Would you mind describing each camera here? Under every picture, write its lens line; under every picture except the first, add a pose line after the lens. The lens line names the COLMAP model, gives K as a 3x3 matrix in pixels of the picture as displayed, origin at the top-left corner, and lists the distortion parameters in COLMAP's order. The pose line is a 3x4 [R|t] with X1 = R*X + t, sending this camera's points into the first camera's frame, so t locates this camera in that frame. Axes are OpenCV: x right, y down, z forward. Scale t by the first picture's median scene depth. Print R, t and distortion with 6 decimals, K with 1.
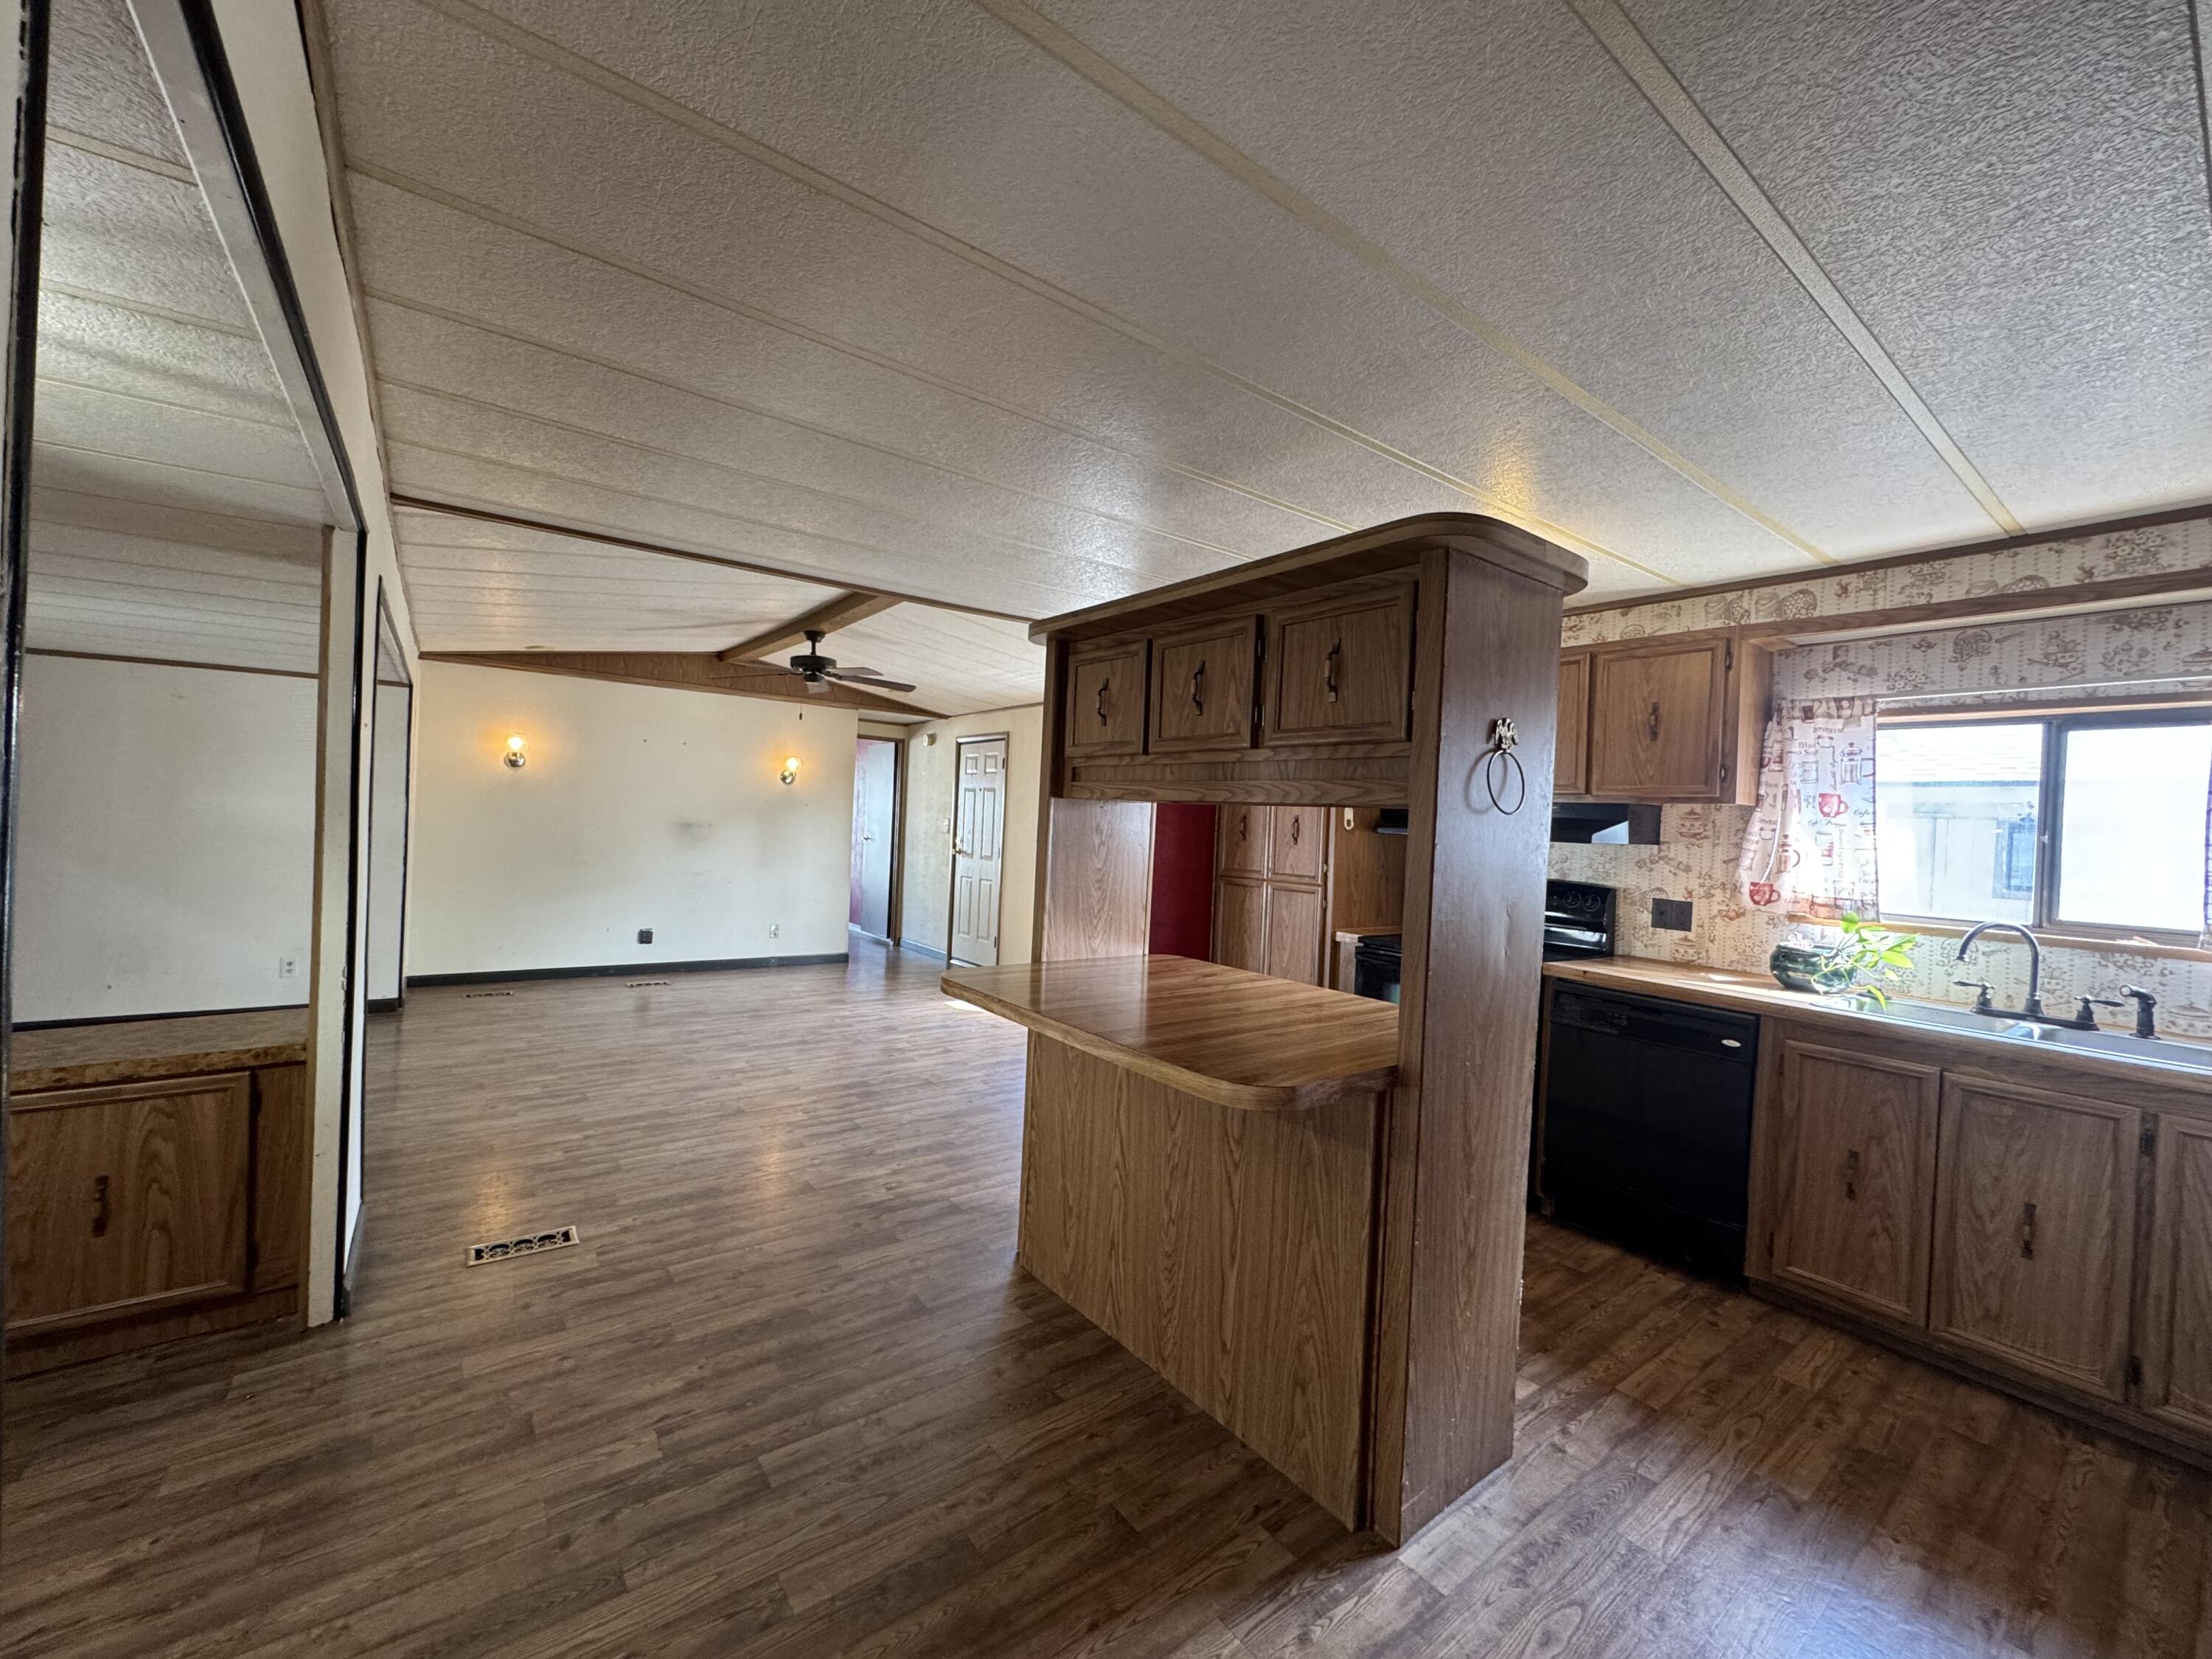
lens RADIAL K [[880.3, 0, 1074.4], [0, 880.3, 826.8], [0, 0, 1]] dist [-0.003424, 0.001372]
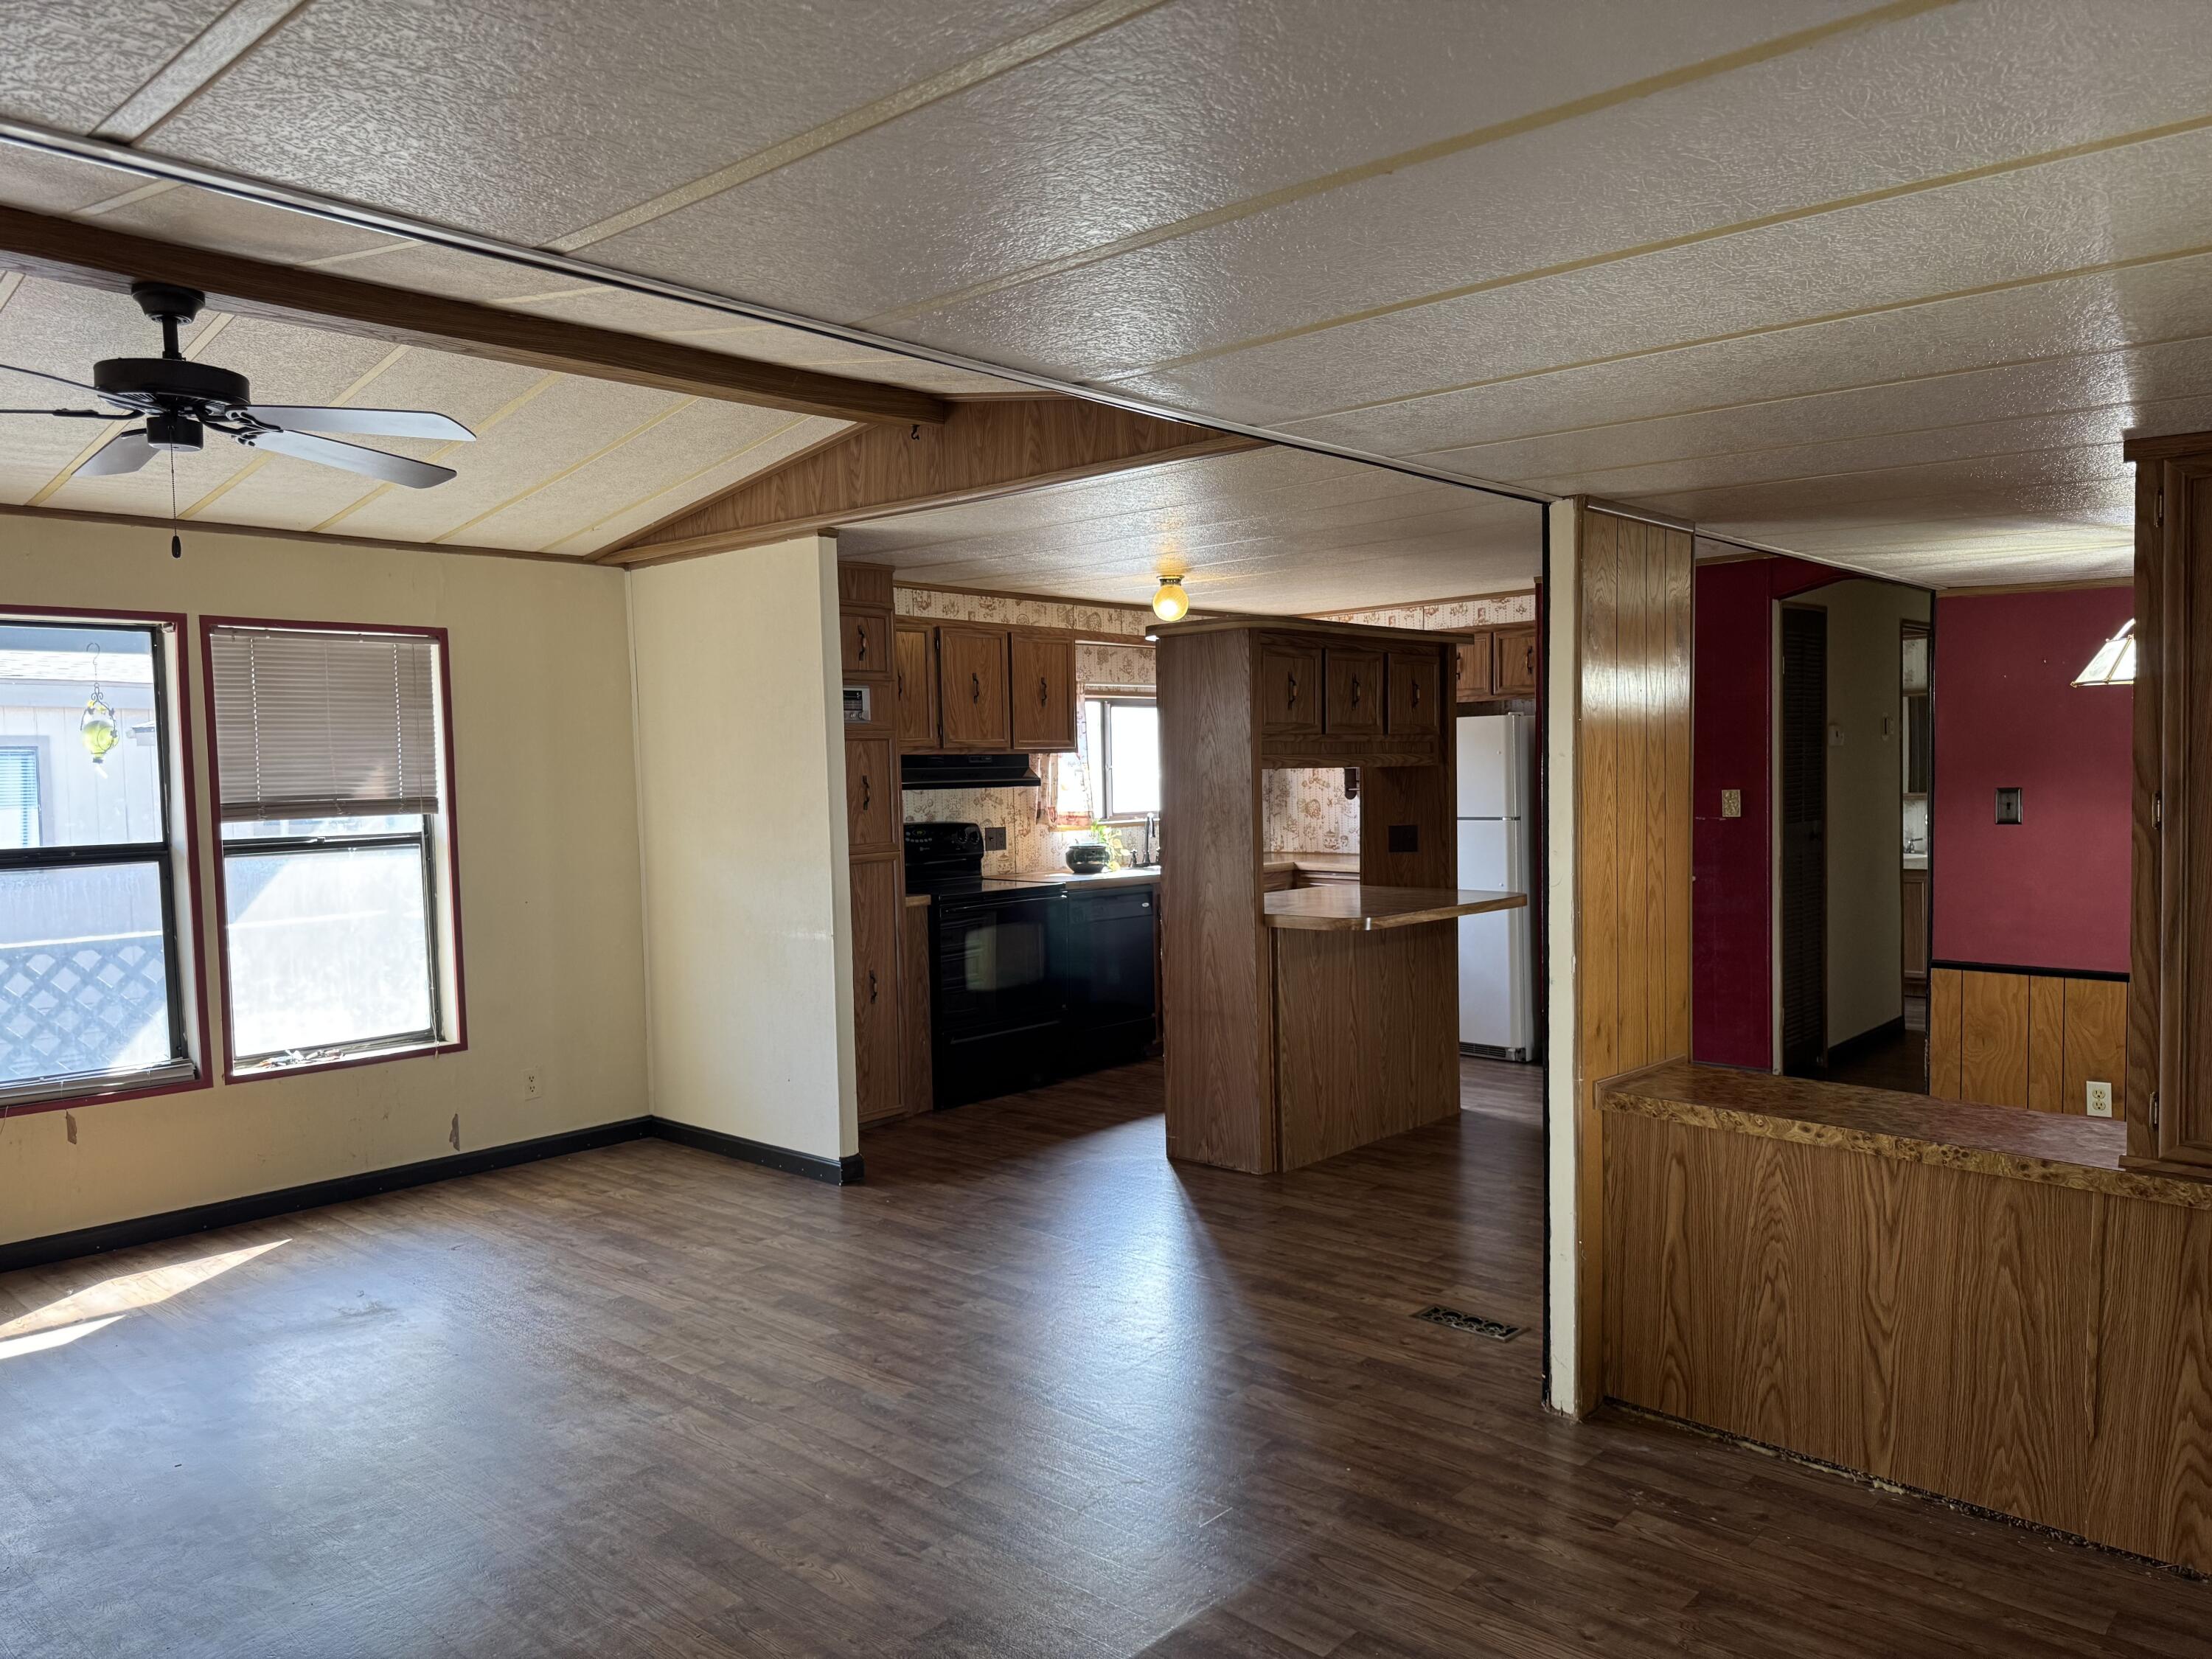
lens RADIAL K [[1554.0, 0, 1107.5], [0, 1554.0, 839.6], [0, 0, 1]] dist [0.046028, -0.051982]
pose [[-0.193092, -0.089138, 0.977123, -1.897562], [0.021822, 0.995228, 0.095102, -0.133586], [-0.980938, 0.039686, -0.190226, 1.532113]]
